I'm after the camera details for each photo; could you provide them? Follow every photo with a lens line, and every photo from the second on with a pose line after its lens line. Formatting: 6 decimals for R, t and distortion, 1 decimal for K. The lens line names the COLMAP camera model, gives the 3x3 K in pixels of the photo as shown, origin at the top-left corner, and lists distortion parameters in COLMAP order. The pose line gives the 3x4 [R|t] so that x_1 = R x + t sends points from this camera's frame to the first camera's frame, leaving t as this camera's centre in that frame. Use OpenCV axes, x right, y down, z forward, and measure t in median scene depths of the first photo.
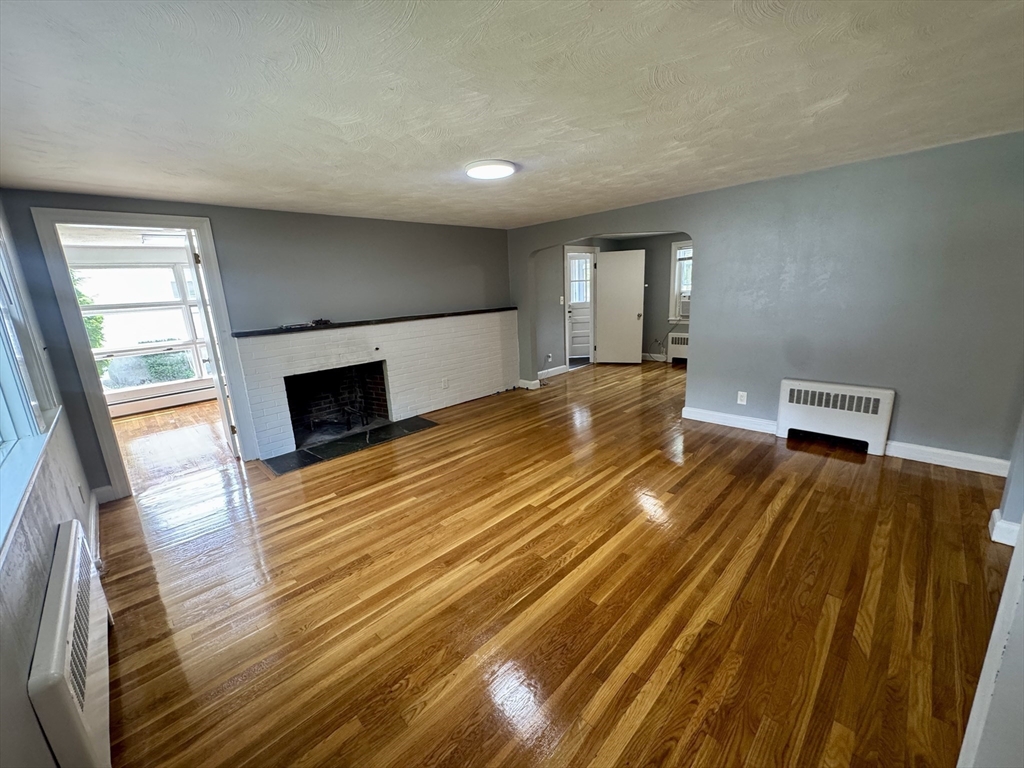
lens RADIAL K [[410.8, 0, 512.7], [0, 410.8, 382.0], [0, 0, 1]] dist [-0.002320, -0.000466]
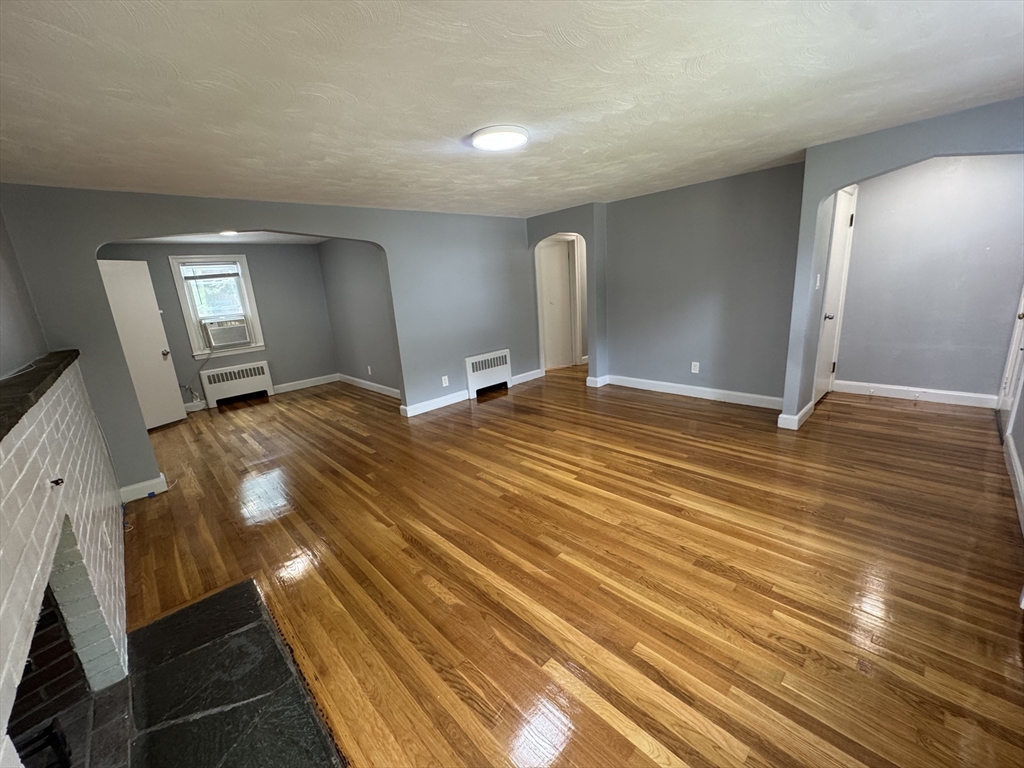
lens RADIAL K [[410.8, 0, 510.0], [0, 410.8, 384.3], [0, 0, 1]] dist [-0.002320, -0.000466]
pose [[0.026572, -0.193294, 0.980781, -0.780924], [0.291177, 0.940080, 0.177383, -0.136290], [-0.956300, 0.280868, 0.081263, 0.821739]]
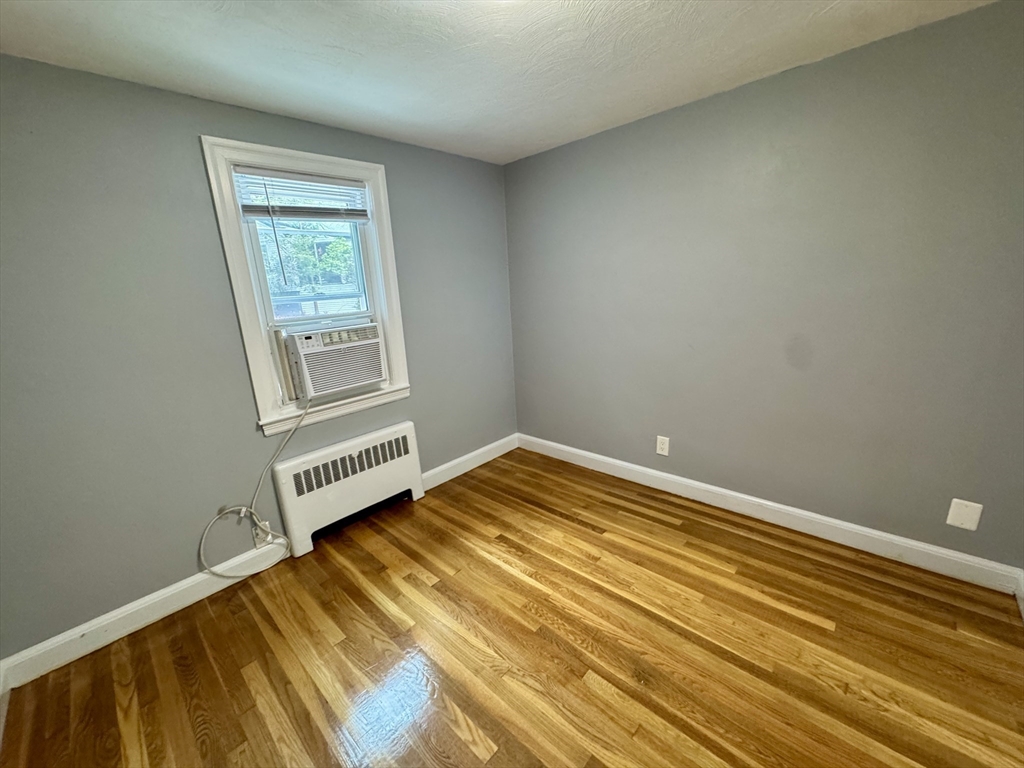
lens RADIAL K [[410.8, 0, 507.4], [0, 410.8, 385.0], [0, 0, 1]] dist [-0.002320, -0.000466]
pose [[-0.032959, -0.188976, 0.981428, 0.218665], [0.279940, 0.940912, 0.190576, -0.388370], [-0.959452, 0.281022, 0.021891, 1.750465]]
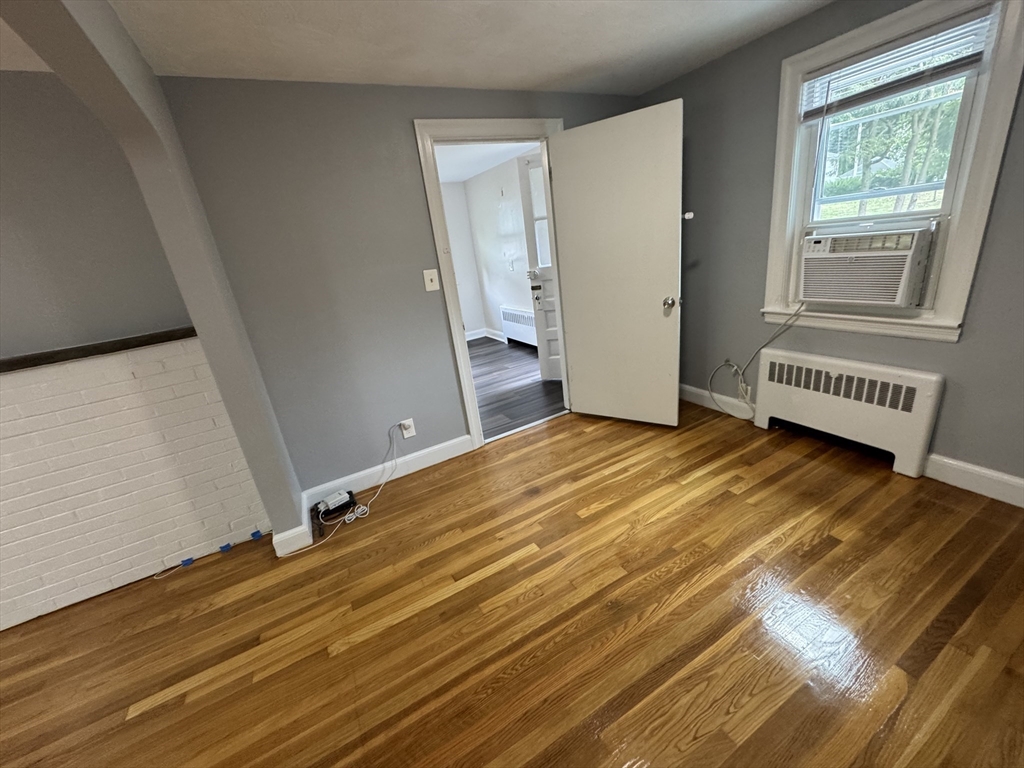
lens RADIAL K [[410.8, 0, 512.8], [0, 410.8, 381.9], [0, 0, 1]] dist [-0.002320, -0.000466]
pose [[0.959162, 0.019412, -0.282190, 0.584037], [0.018753, 0.991083, 0.131921, -0.301046], [0.282234, -0.131826, 0.950245, 1.276072]]
